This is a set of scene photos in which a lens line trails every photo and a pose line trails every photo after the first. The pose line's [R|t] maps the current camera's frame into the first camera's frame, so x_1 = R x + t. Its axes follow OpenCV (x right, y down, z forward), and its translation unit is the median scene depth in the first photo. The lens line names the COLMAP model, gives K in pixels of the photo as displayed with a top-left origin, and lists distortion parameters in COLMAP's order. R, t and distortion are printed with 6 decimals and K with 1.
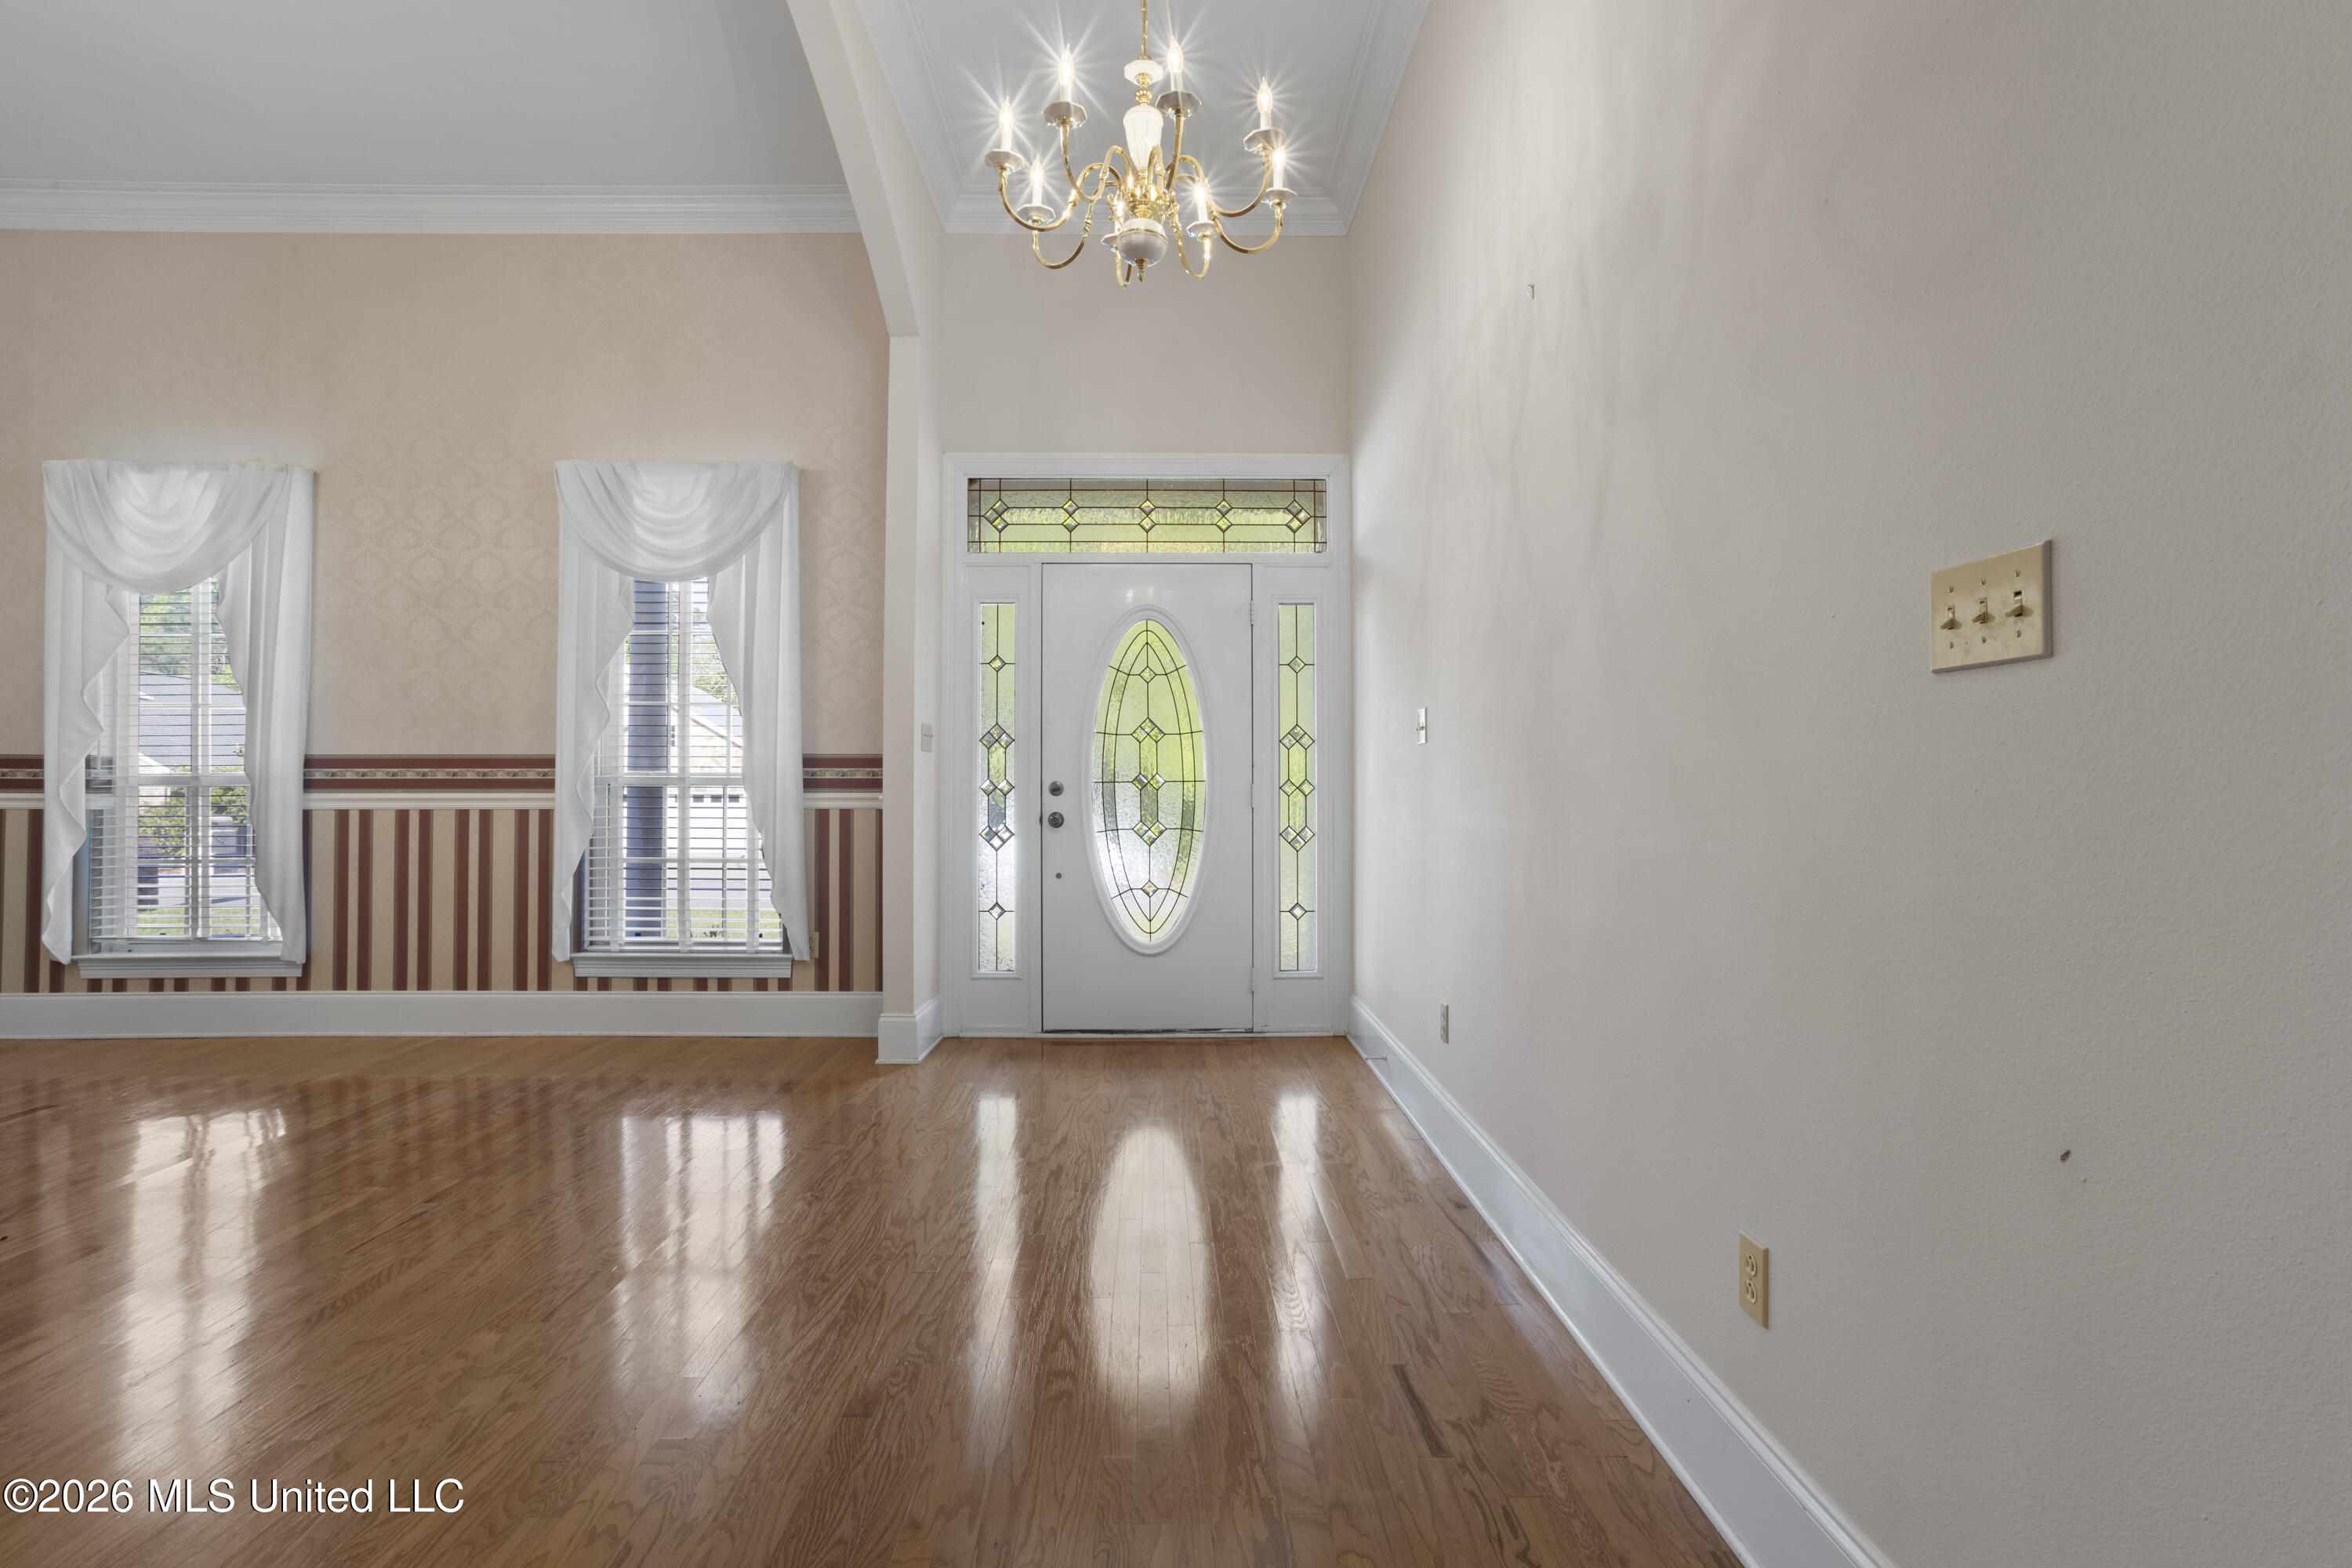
lens RADIAL K [[1110.8, 0, 1163.1], [0, 1110.8, 770.0], [0, 0, 1]] dist [-0.018056, 0.000314]
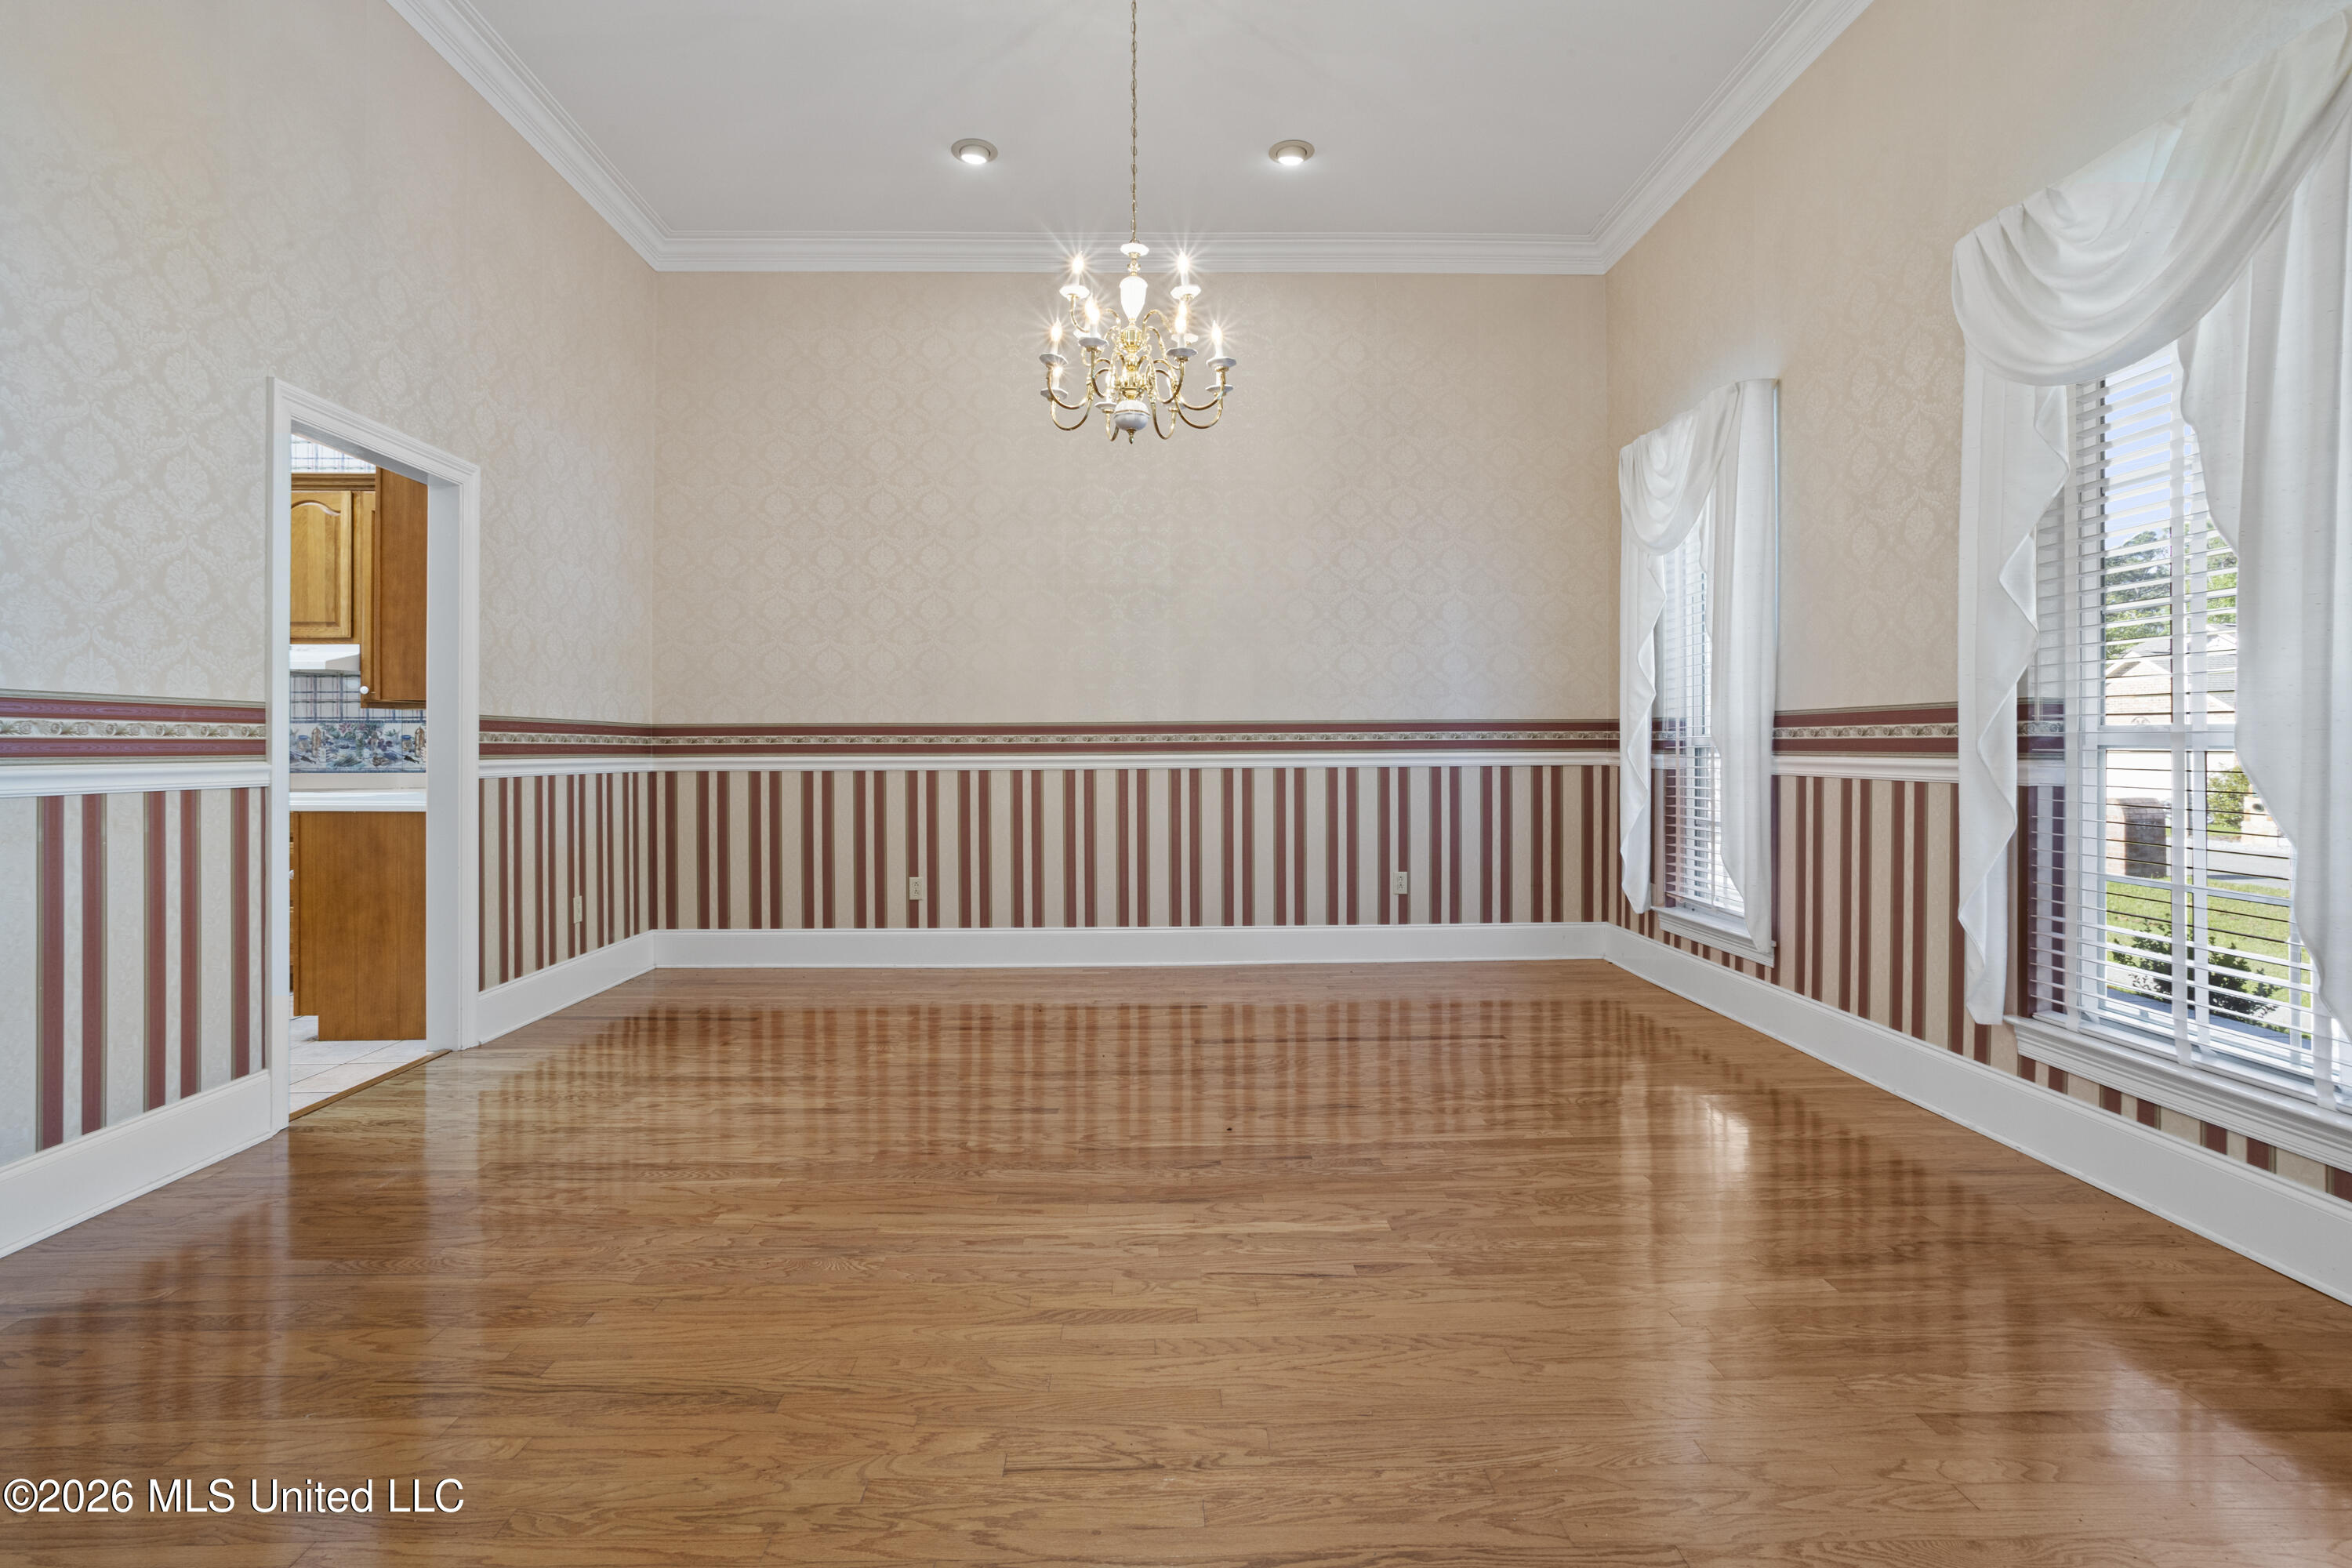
lens RADIAL K [[1123.4, 0, 1167.5], [0, 1123.4, 740.8], [0, 0, 1]] dist [-0.001032, 0.000431]
pose [[0.013480, -0.004346, -0.999900, 0.094163], [0.016980, 0.999847, -0.004117, 0.004832], [0.999765, -0.016923, 0.013552, 0.510837]]
